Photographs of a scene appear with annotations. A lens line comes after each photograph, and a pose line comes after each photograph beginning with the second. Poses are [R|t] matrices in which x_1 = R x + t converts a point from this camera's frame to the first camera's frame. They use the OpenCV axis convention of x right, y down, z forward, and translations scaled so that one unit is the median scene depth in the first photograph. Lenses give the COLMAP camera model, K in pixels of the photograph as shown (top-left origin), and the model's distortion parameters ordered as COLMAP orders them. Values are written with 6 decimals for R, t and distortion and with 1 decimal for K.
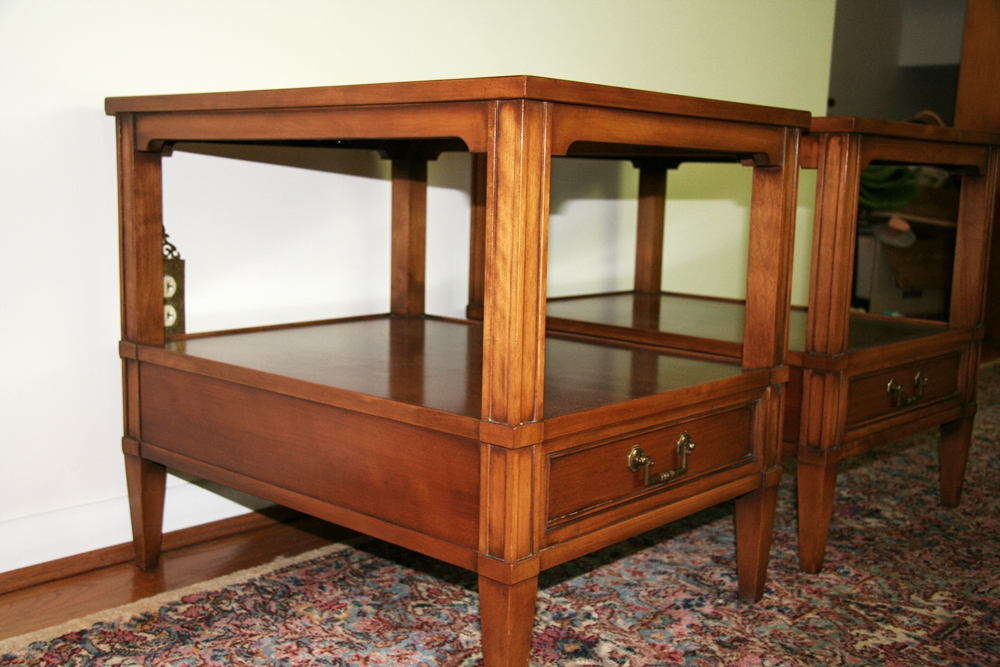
lens RADIAL K [[1143.9, 0, 500.0], [0, 1143.9, 333.5], [0, 0, 1]] dist [-0.020311, 0.229373]
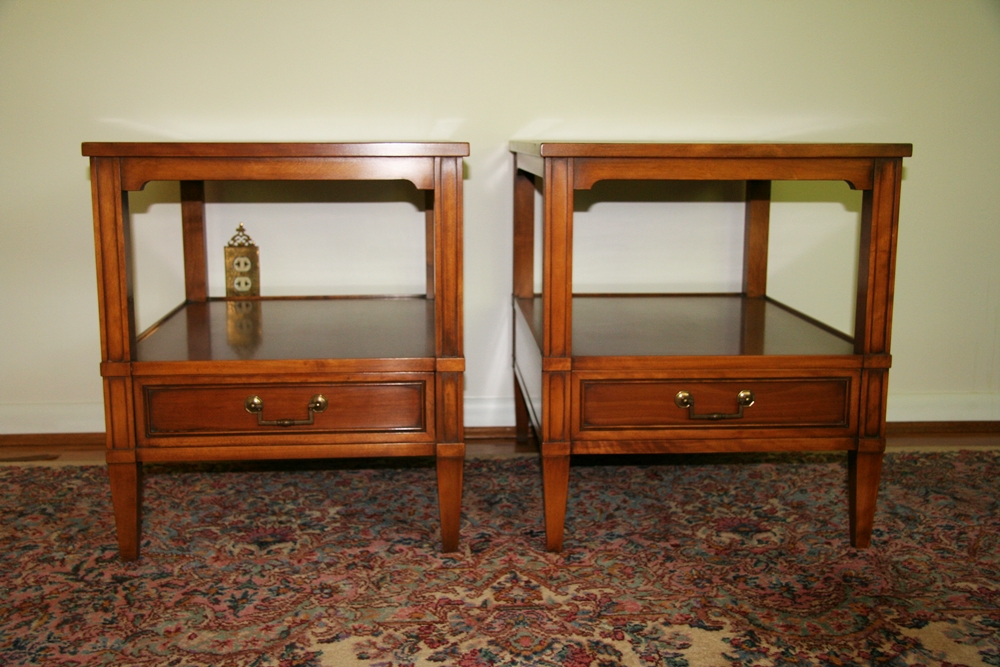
lens RADIAL K [[1143.9, 0, 500.0], [0, 1143.9, 333.5], [0, 0, 1]] dist [-0.020311, 0.229373]
pose [[0.723603, 0.094414, -0.683729, 1.059722], [-0.081581, 0.995356, 0.051106, -0.059313], [0.685379, 0.018799, 0.727944, 0.163831]]
